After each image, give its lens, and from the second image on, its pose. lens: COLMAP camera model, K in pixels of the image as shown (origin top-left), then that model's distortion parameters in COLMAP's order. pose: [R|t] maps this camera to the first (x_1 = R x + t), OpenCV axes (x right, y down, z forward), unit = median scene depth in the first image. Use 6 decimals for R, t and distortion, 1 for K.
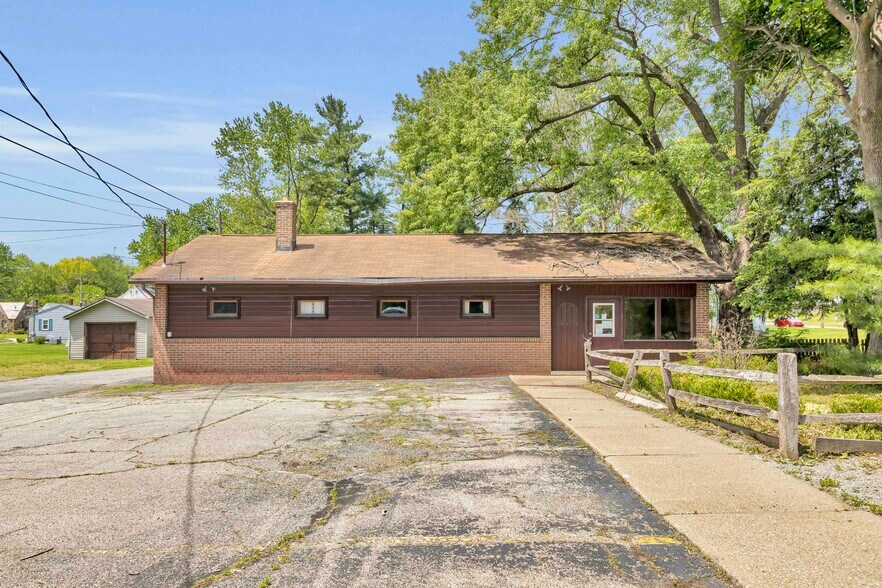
lens RADIAL K [[607.1, 0, 439.5], [0, 607.1, 301.1], [0, 0, 1]] dist [0.000599, -0.001016]
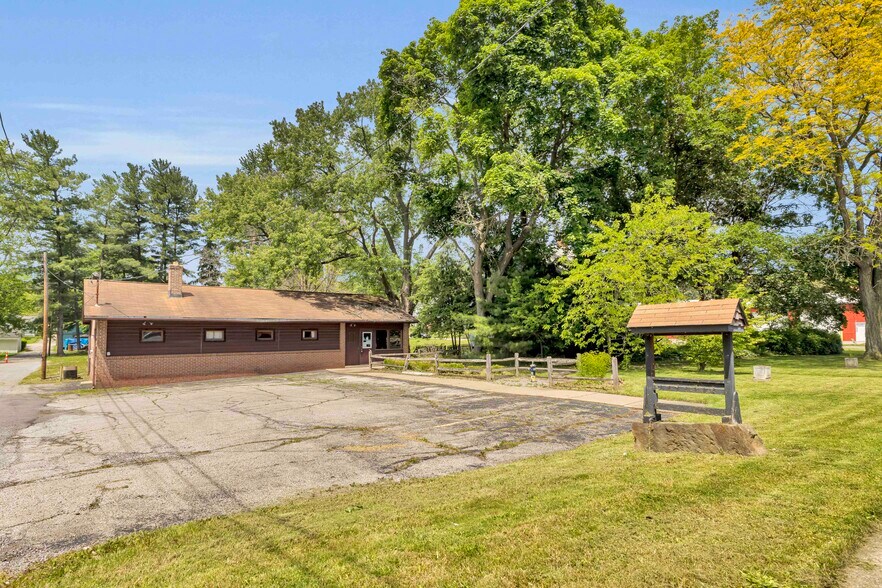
lens RADIAL K [[472.6, 0, 442.4], [0, 472.6, 295.8], [0, 0, 1]] dist [0.001977, -0.000113]
pose [[0.757333, 0.047936, 0.651267, -0.597230], [-0.022468, 0.998624, -0.047375, -0.050383], [-0.652642, 0.021247, 0.757368, -0.404521]]
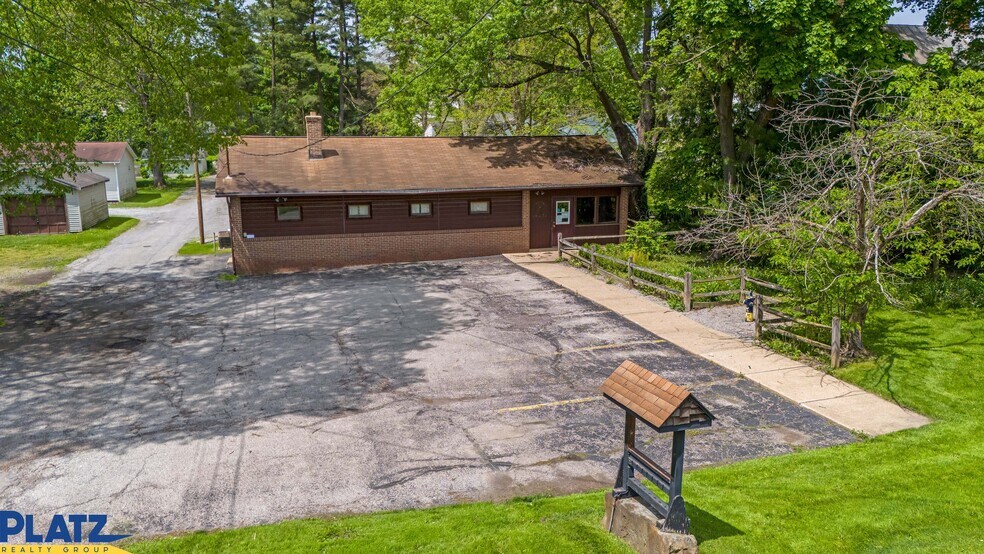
lens RADIAL K [[747.0, 0, 489.7], [0, 747.0, 278.7], [0, 0, 1]] dist [0.053591, -0.022458]
pose [[0.949228, -0.063917, 0.308027, -0.458761], [-0.011617, 0.971353, 0.237357, -0.238440], [-0.314374, -0.228885, 0.921293, -0.636647]]
